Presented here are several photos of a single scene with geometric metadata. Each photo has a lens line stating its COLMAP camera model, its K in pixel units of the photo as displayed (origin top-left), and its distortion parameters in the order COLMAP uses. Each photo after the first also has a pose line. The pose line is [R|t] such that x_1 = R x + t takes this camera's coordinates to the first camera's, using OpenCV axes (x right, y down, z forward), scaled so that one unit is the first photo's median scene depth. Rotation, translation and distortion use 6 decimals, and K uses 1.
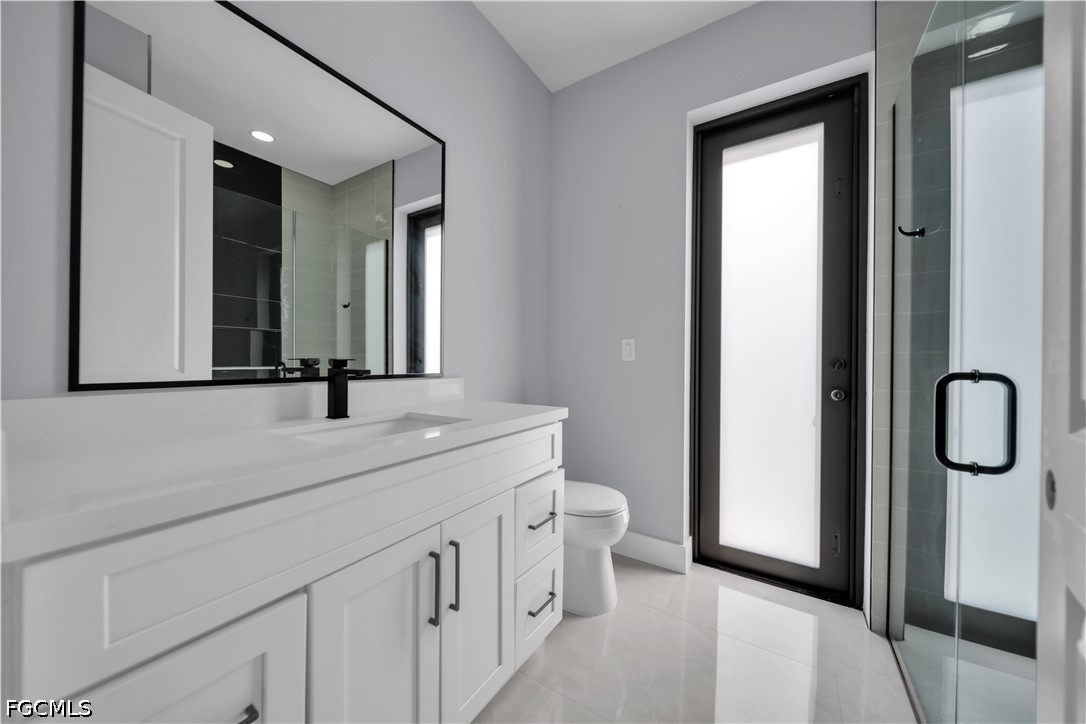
lens RADIAL K [[377.7, 0, 538.3], [0, 377.7, 361.1], [0, 0, 1]] dist [-0.000538, -0.000479]
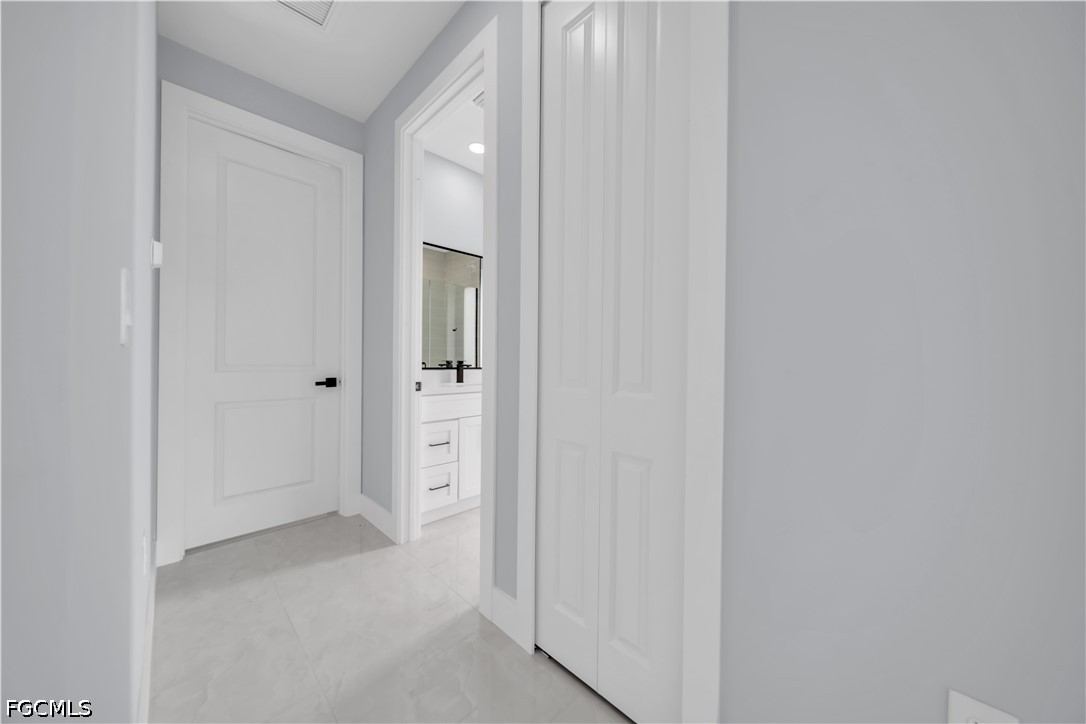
lens RADIAL K [[377.7, 0, 543.4], [0, 377.7, 365.2], [0, 0, 1]] dist [-0.000538, -0.000479]
pose [[0.979198, 0.003956, -0.202869, 0.523450], [-0.003488, 0.999990, 0.002663, 0.014307], [0.202878, -0.001900, 0.979202, -1.324341]]
